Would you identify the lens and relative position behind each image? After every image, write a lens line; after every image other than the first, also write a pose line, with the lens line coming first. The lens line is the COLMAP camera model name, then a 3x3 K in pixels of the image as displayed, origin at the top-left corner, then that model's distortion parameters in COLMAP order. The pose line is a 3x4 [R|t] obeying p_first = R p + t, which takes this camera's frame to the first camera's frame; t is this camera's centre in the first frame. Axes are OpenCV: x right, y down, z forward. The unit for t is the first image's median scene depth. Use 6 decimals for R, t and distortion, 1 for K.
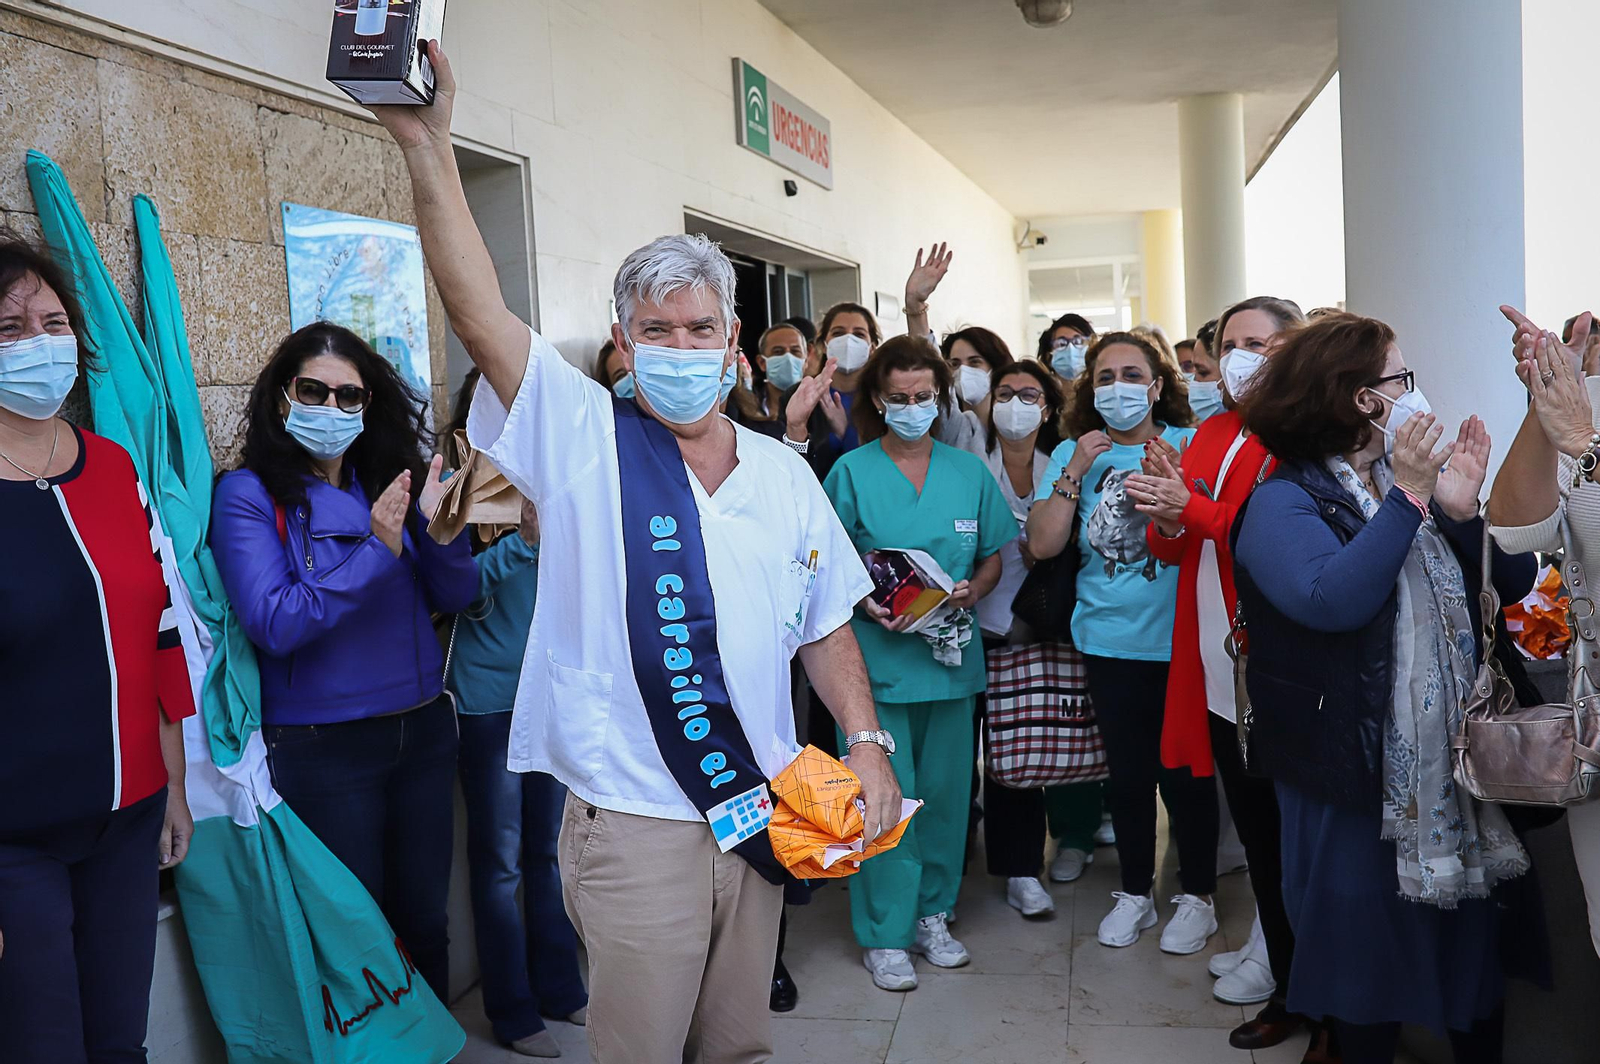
lens RADIAL K [[1539.3, 0, 799.9], [0, 1539.3, 531.8], [0, 0, 1]] dist [-0.034424, 0.000000]
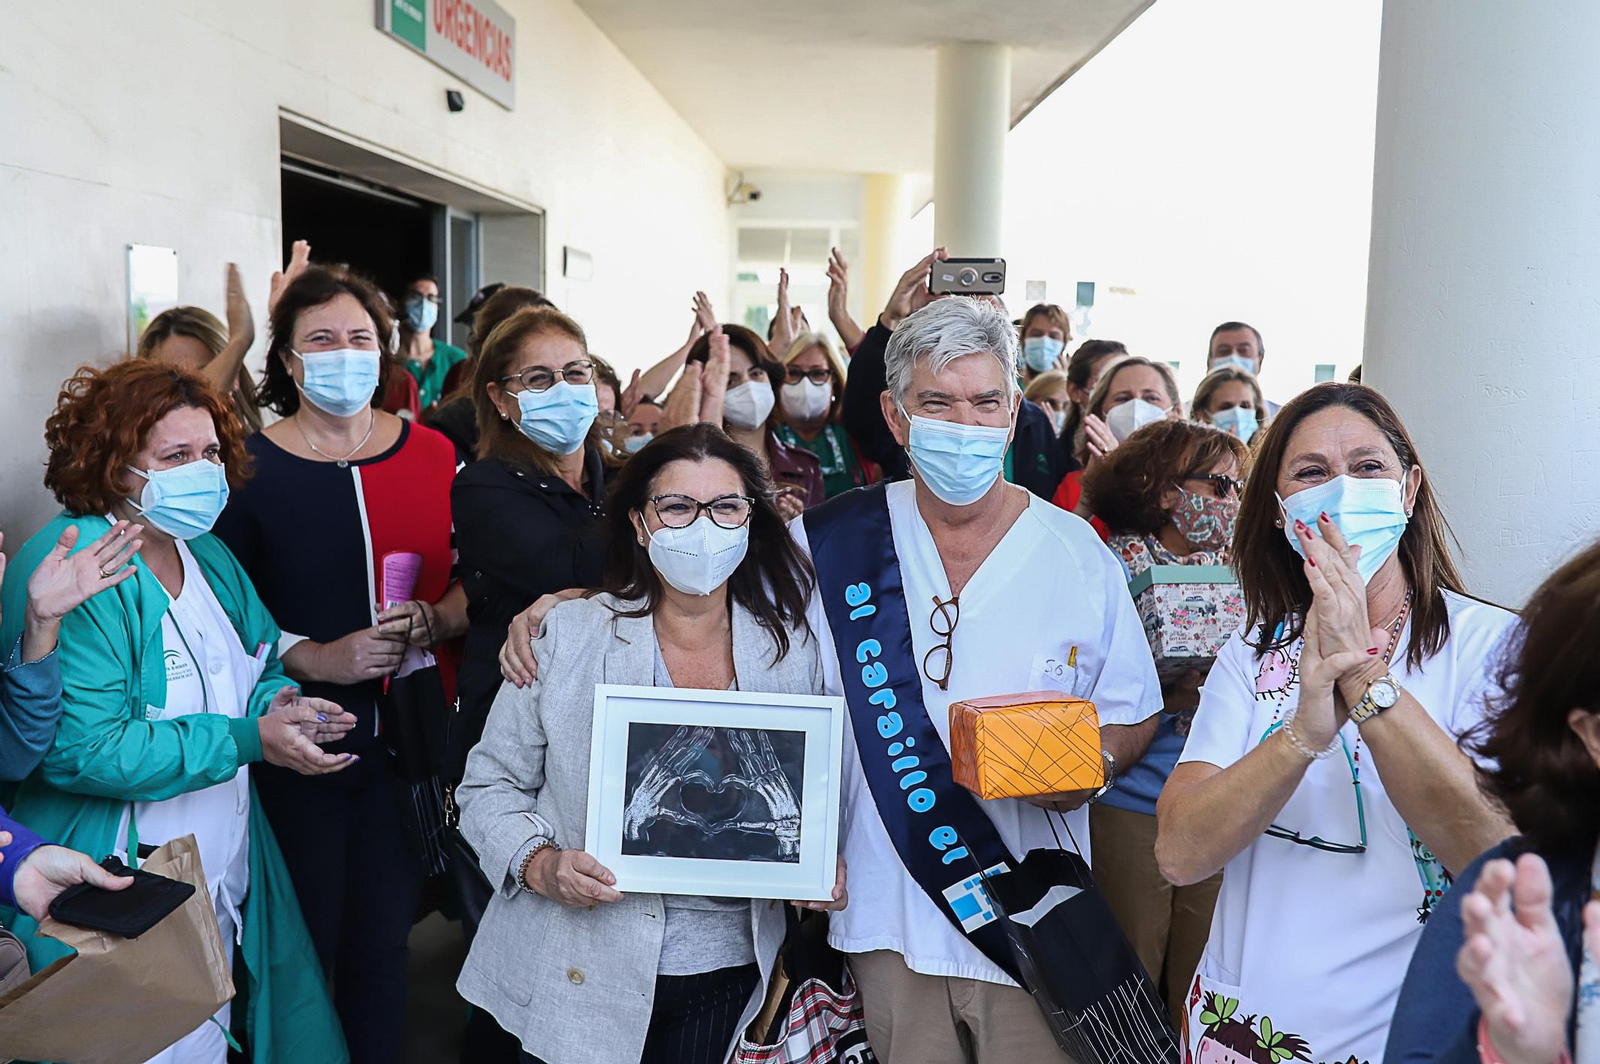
lens RADIAL K [[1539.3, 0, 796.3], [0, 1539.3, 526.8], [0, 0, 1]] dist [-0.034424, 0.000000]
pose [[0.978425, 0.040132, 0.202665, 0.015038], [-0.046218, 0.998609, 0.025383, -0.048400], [-0.201364, -0.034202, 0.978919, 0.256980]]
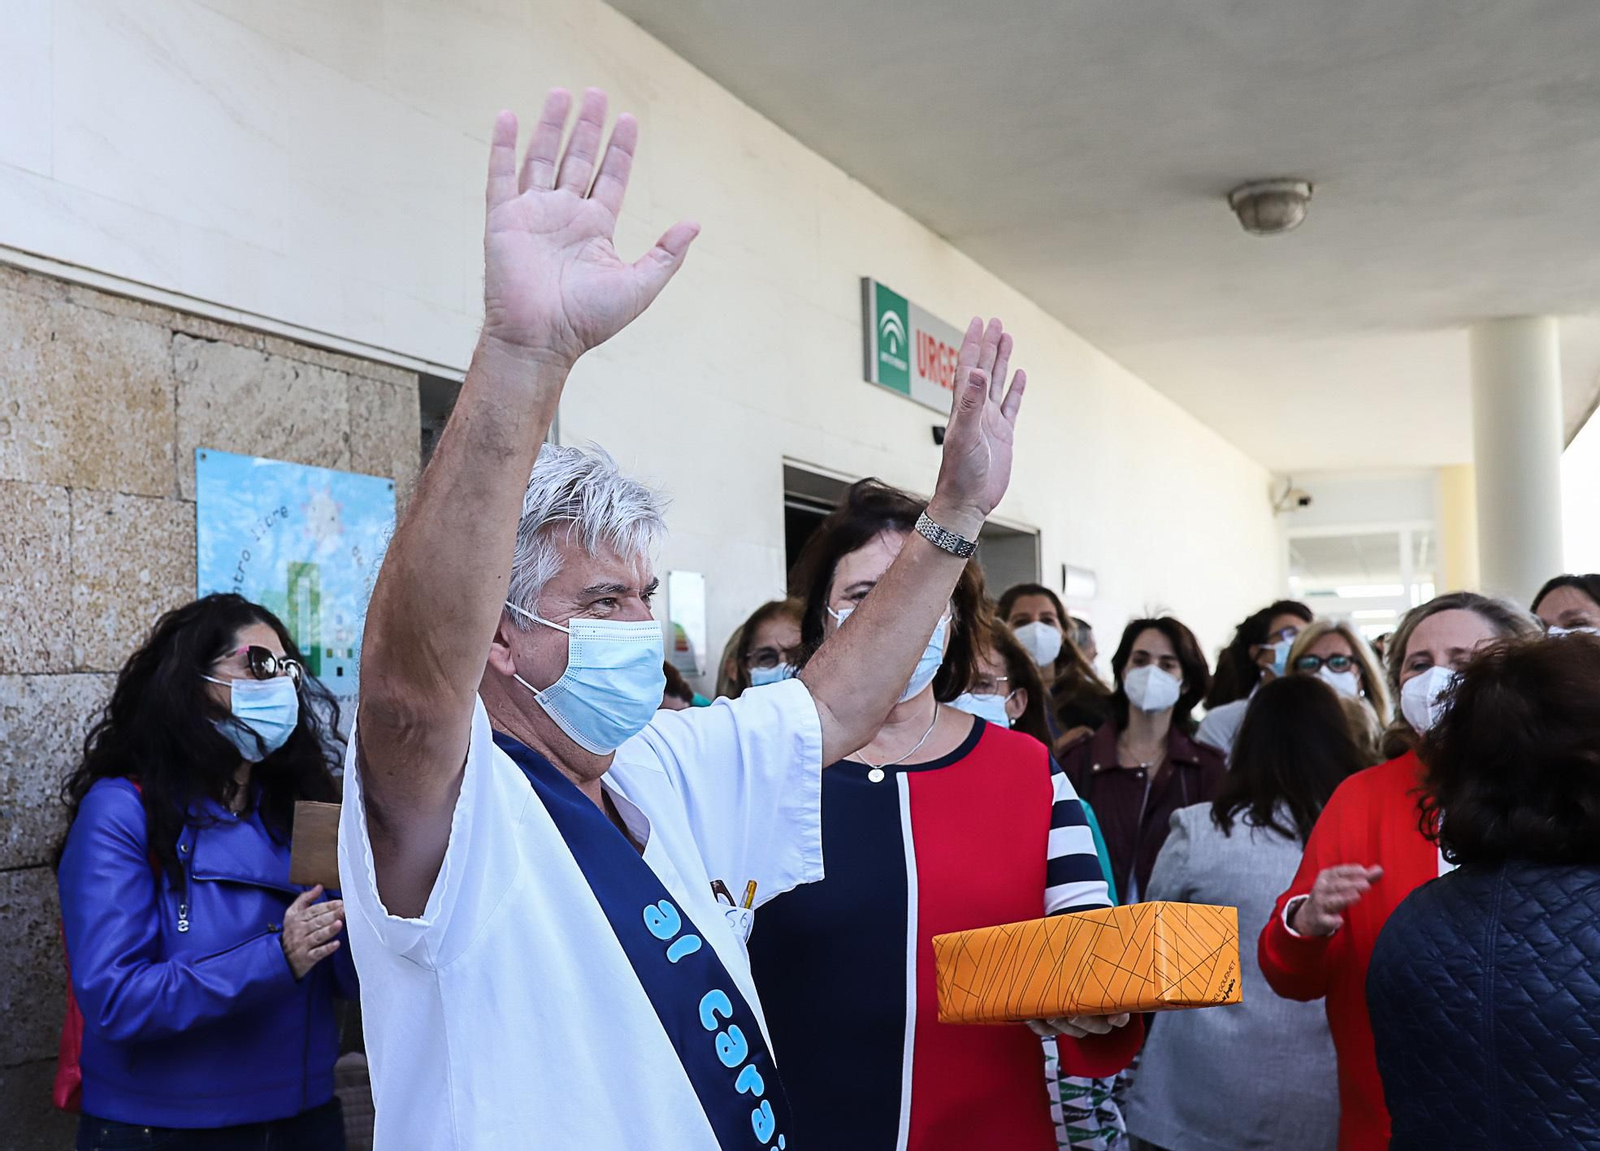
lens RADIAL K [[1810.1, 0, 628.2], [0, 1810.1, 592.5], [0, 0, 1]] dist [-0.061390, 0.000000]
pose [[0.975261, 0.019587, -0.220189, 0.048939], [-0.048859, 0.990532, -0.128293, -0.014585], [0.215591, 0.135877, 0.966984, 0.070426]]
